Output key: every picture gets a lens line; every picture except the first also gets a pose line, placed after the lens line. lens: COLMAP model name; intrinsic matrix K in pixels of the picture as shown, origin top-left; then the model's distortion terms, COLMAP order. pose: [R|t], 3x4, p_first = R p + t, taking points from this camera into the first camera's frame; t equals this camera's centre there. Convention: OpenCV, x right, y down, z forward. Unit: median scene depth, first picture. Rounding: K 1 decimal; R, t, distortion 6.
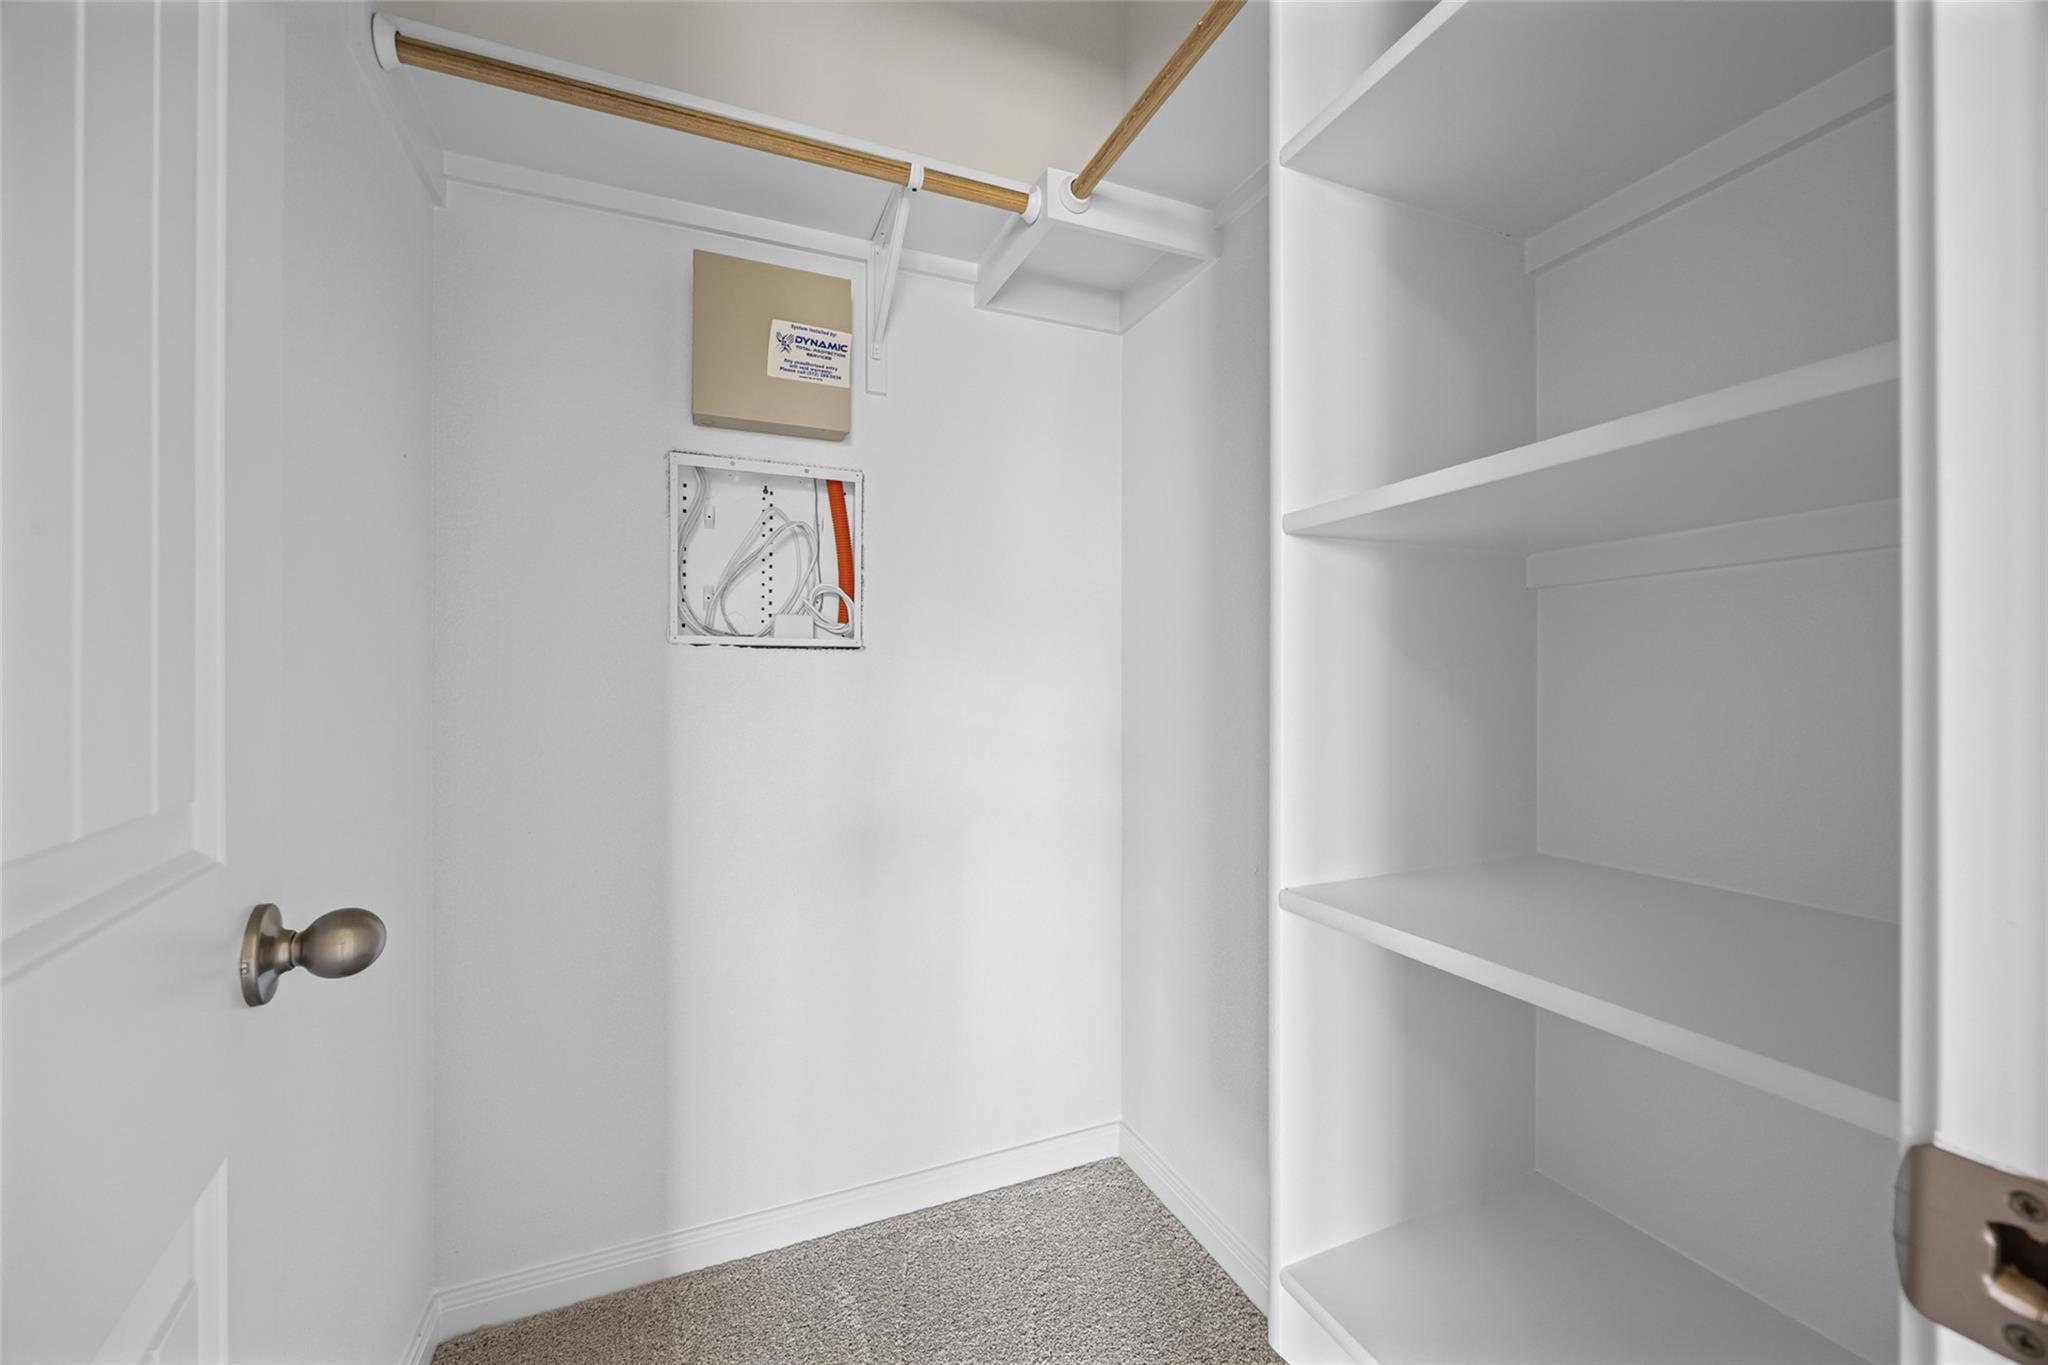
lens RADIAL K [[788.6, 0, 1018.4], [0, 788.6, 681.5], [0, 0, 1]] dist [0.002786, 0.000179]
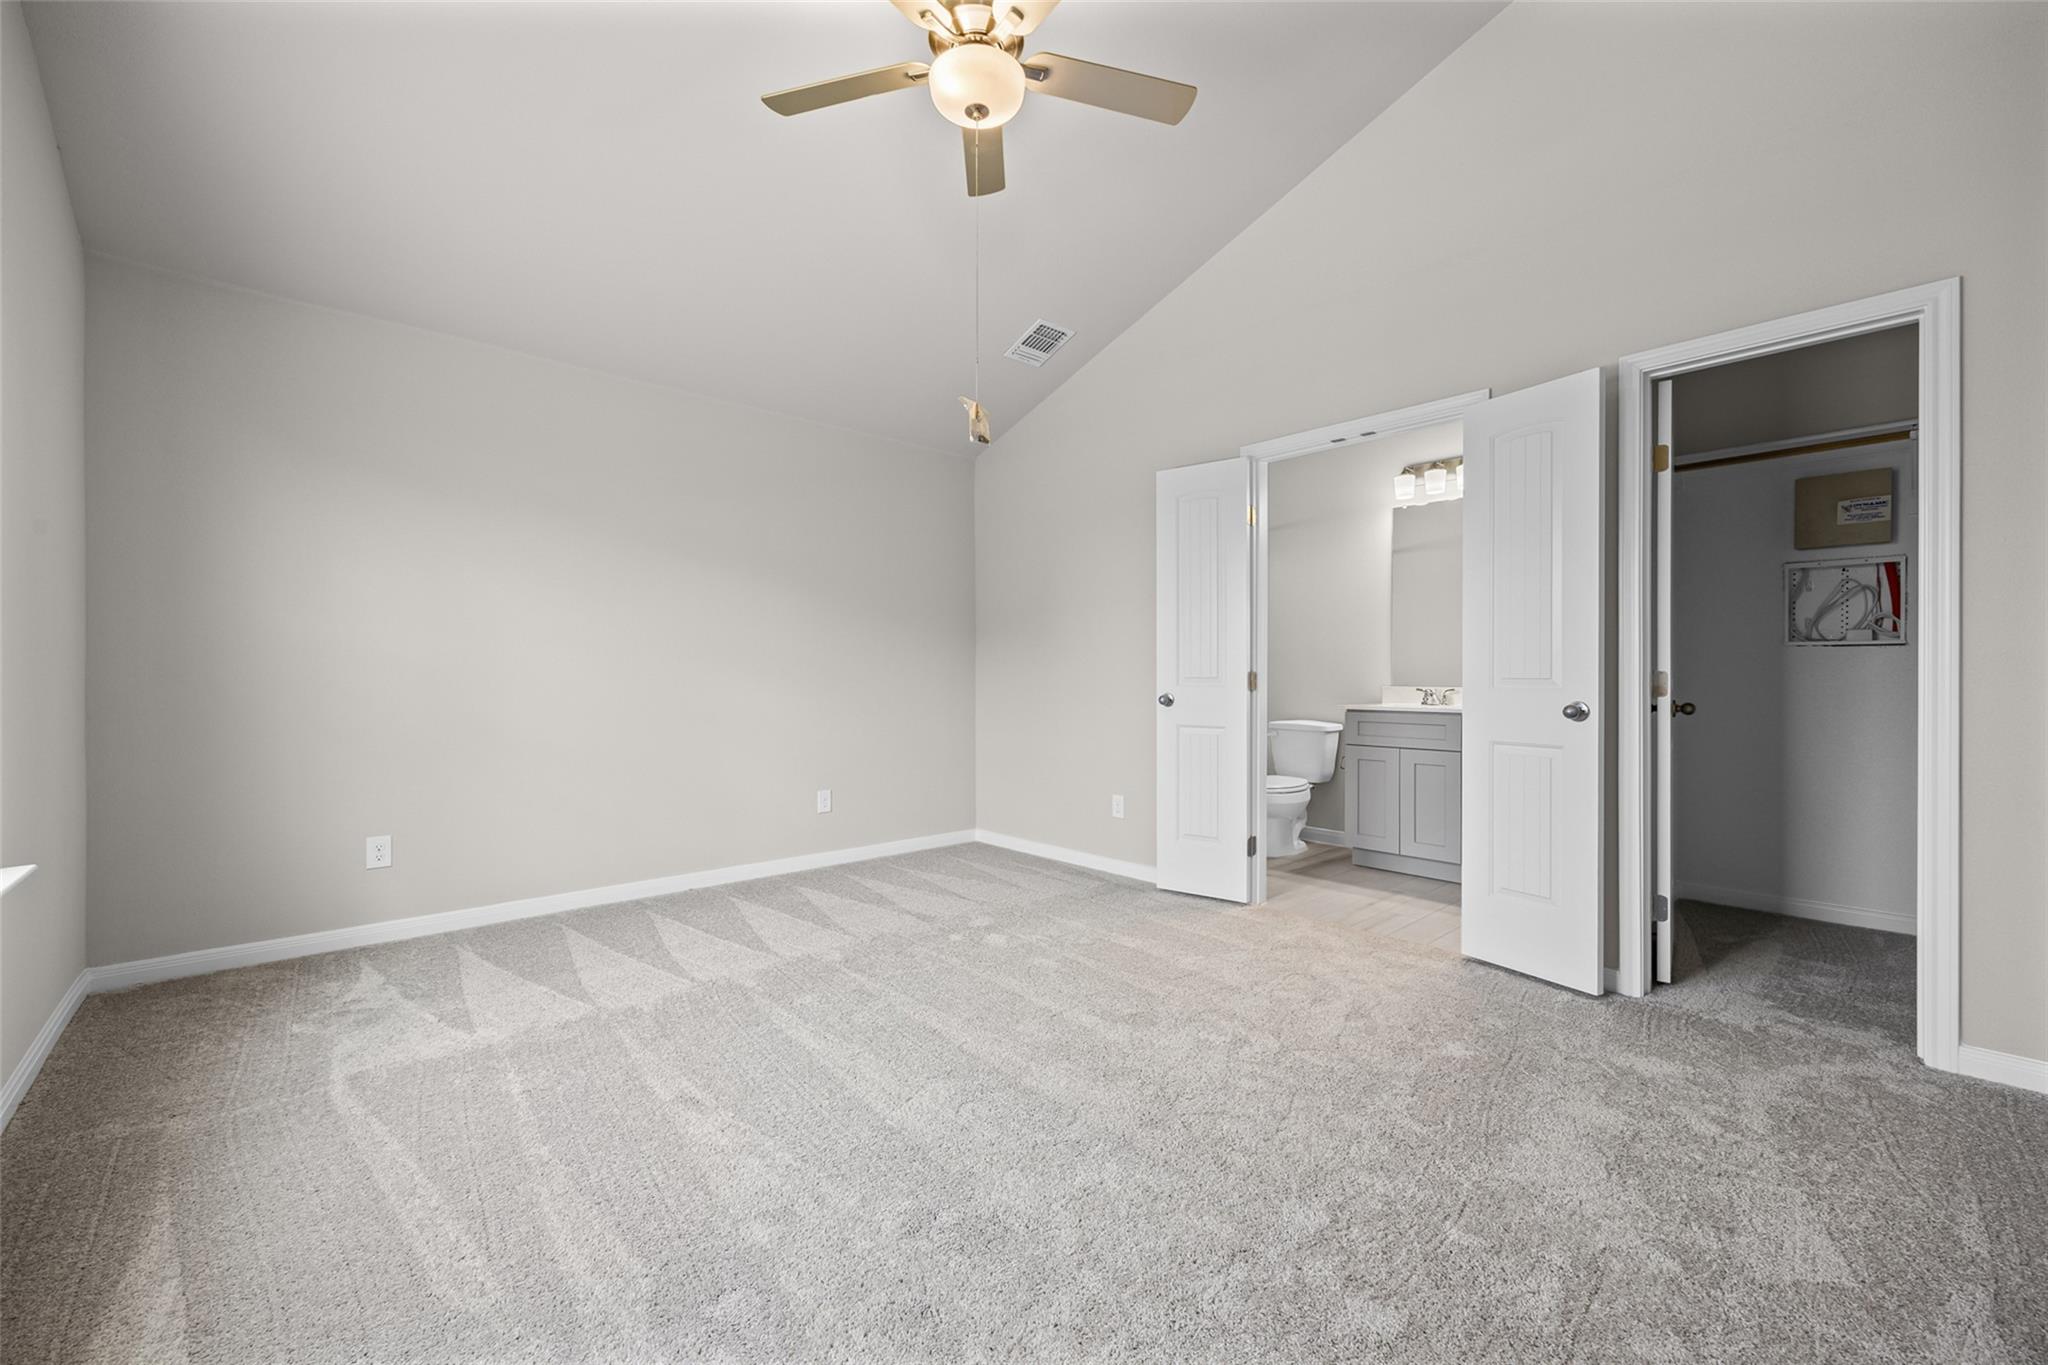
lens RADIAL K [[788.6, 0, 1019.1], [0, 788.6, 678.7], [0, 0, 1]] dist [0.002786, 0.000179]
pose [[0.325418, -0.001249, -0.945570, 0.957285], [0.003357, 0.999994, -0.000166, 0.038234], [0.945564, -0.003120, 0.325420, -1.758808]]
